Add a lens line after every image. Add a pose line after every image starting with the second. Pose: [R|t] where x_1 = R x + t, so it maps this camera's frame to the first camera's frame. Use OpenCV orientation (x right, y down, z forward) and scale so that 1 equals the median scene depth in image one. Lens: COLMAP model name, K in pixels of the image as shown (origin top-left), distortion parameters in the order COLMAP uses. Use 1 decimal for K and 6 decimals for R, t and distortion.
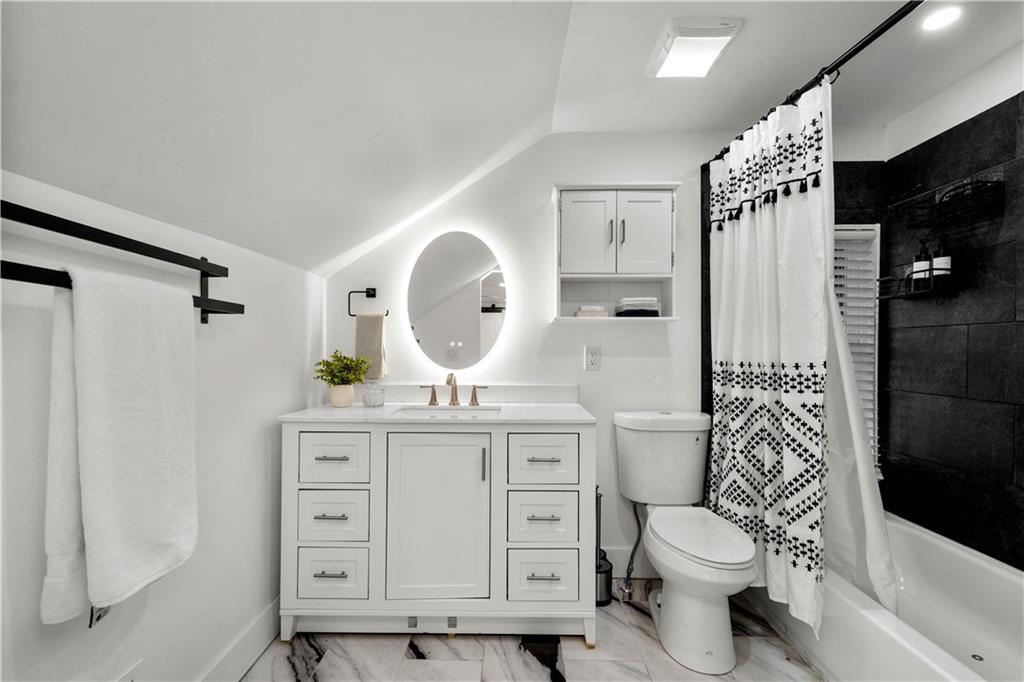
lens RADIAL K [[451.2, 0, 507.0], [0, 451.2, 347.7], [0, 0, 1]] dist [-0.000210, -0.000110]
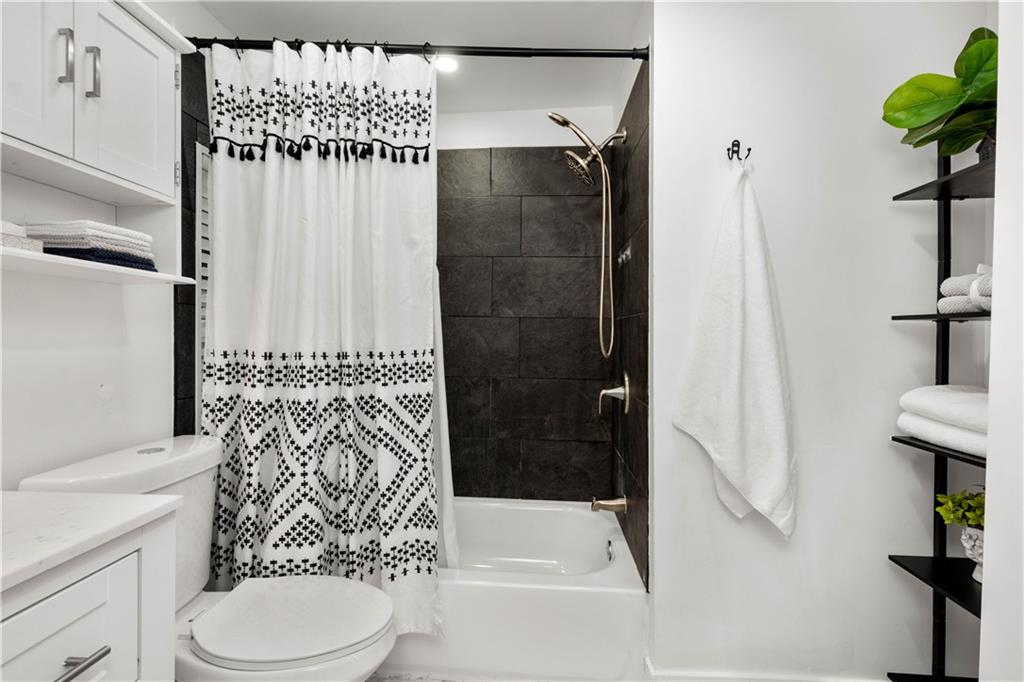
lens RADIAL K [[445.4, 0, 512.0], [0, 445.4, 341.0], [0, 0, 1]] dist [0.000727, 0.000128]
pose [[0.050269, -0.004948, 0.998723, -0.207113], [-0.009962, 0.999936, 0.005455, 0.006584], [-0.998686, -0.010223, 0.050216, 0.670970]]
